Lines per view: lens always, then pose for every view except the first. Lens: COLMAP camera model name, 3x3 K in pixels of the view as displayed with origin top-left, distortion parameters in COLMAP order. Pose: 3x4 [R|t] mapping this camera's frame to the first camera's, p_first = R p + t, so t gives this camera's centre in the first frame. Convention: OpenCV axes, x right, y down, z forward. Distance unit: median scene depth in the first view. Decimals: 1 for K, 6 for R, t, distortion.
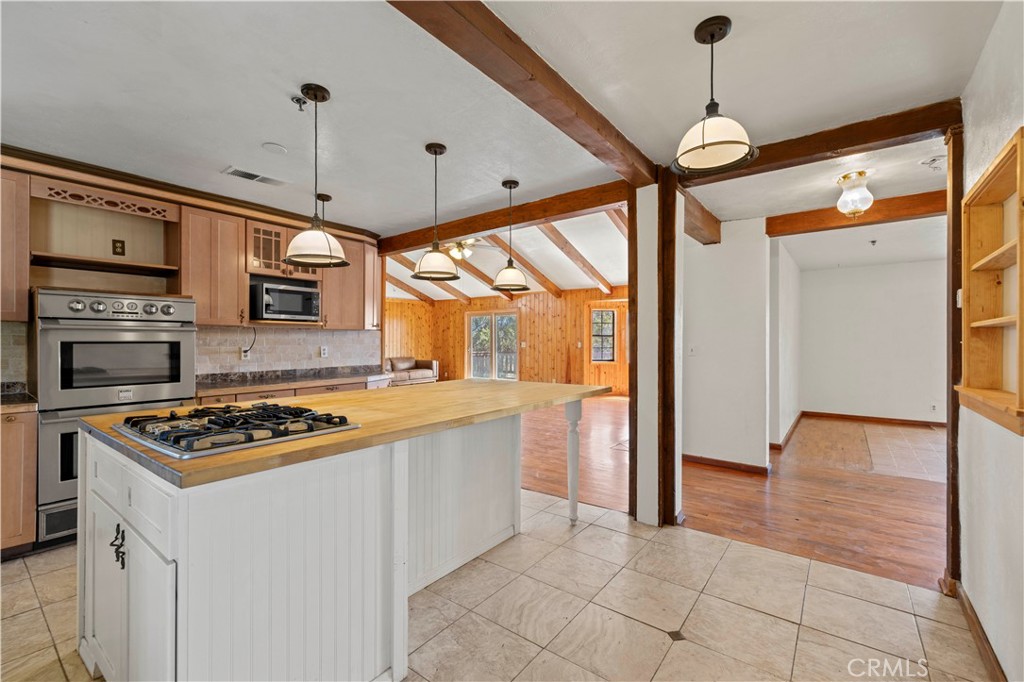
lens RADIAL K [[436.5, 0, 507.6], [0, 436.5, 341.3], [0, 0, 1]] dist [0.002775, 0.000438]
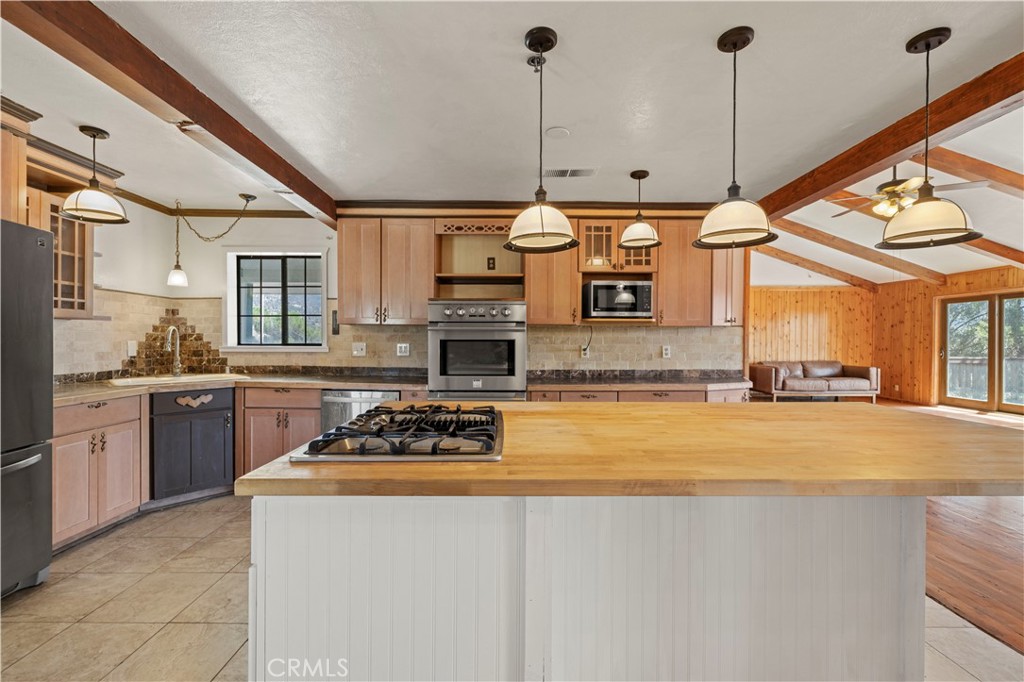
lens RADIAL K [[436.5, 0, 507.6], [0, 436.5, 341.3], [0, 0, 1]] dist [0.002775, 0.000438]
pose [[0.614363, 0.005897, -0.789001, 0.092923], [-0.003599, 0.999983, 0.004671, -0.000523], [0.789015, -0.000030, 0.614374, 0.229176]]
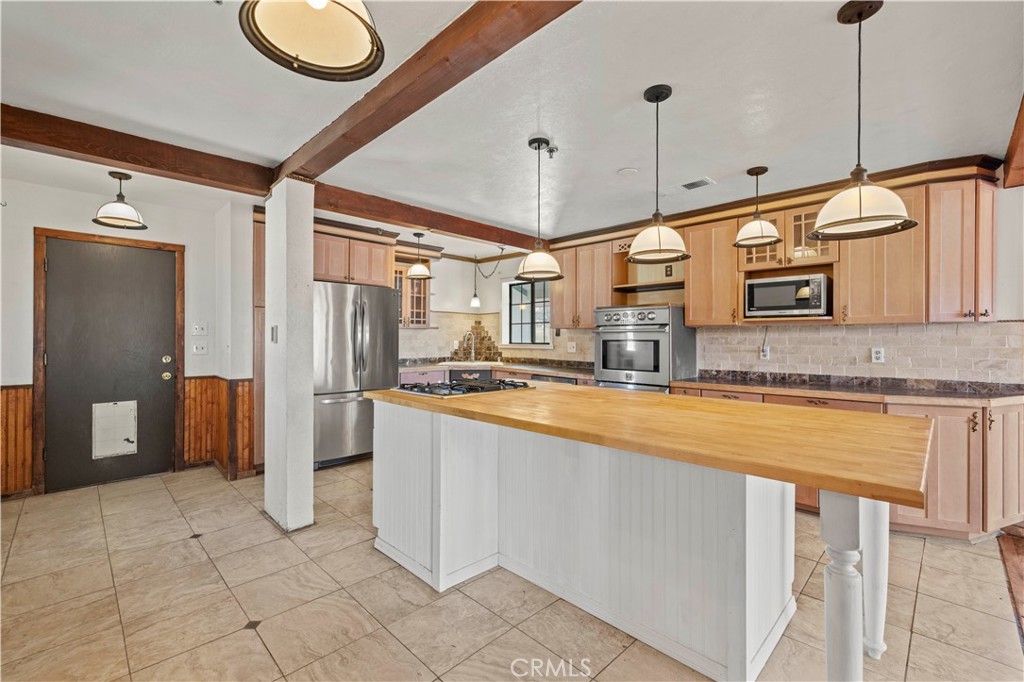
lens RADIAL K [[436.5, 0, 507.6], [0, 436.5, 341.3], [0, 0, 1]] dist [0.002775, 0.000438]
pose [[-0.130714, 0.004104, -0.991412, 0.427135], [-0.004074, 0.999981, 0.004676, 0.000037], [0.991412, 0.004650, -0.130695, 0.559633]]
